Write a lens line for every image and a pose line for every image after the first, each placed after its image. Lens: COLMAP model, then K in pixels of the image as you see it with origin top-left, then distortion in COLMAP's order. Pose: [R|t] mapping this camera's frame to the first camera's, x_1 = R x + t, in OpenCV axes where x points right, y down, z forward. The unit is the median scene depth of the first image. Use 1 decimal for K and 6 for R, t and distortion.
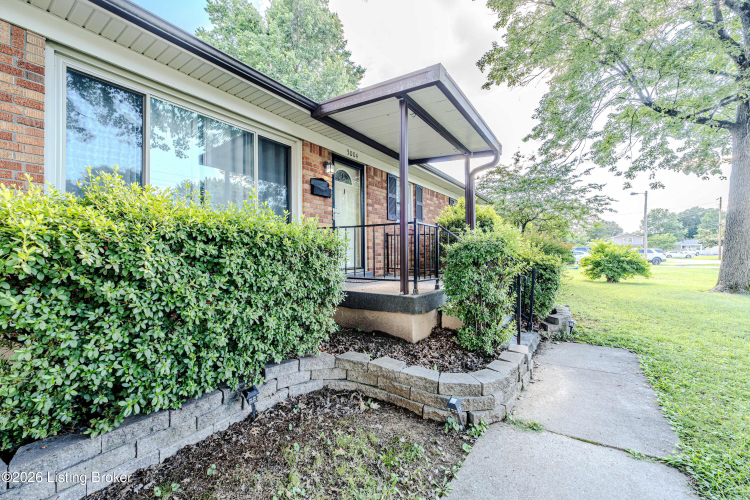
lens RADIAL K [[313.2, 0, 372.3], [0, 313.2, 249.6], [0, 0, 1]] dist [-0.003325, -0.000275]
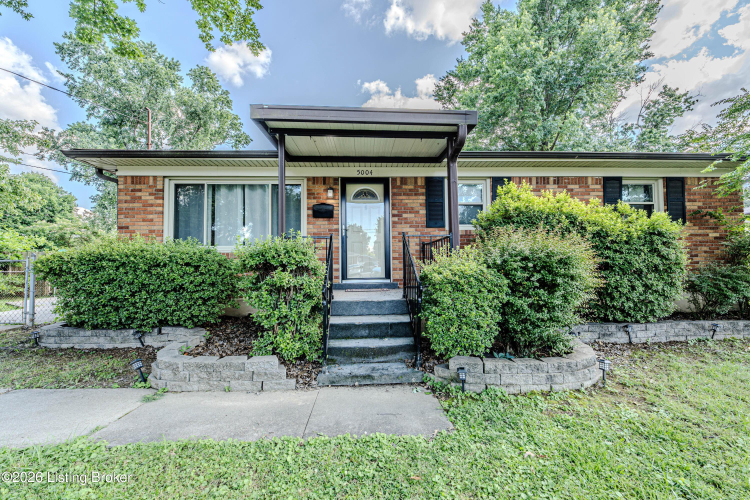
lens RADIAL K [[313.2, 0, 371.4], [0, 313.2, 255.9], [0, 0, 1]] dist [-0.003325, -0.000275]
pose [[0.602037, -0.035754, -0.797667, 0.915587], [0.018172, 0.999352, -0.031079, 0.019222], [0.798261, 0.004216, 0.602297, 0.417664]]
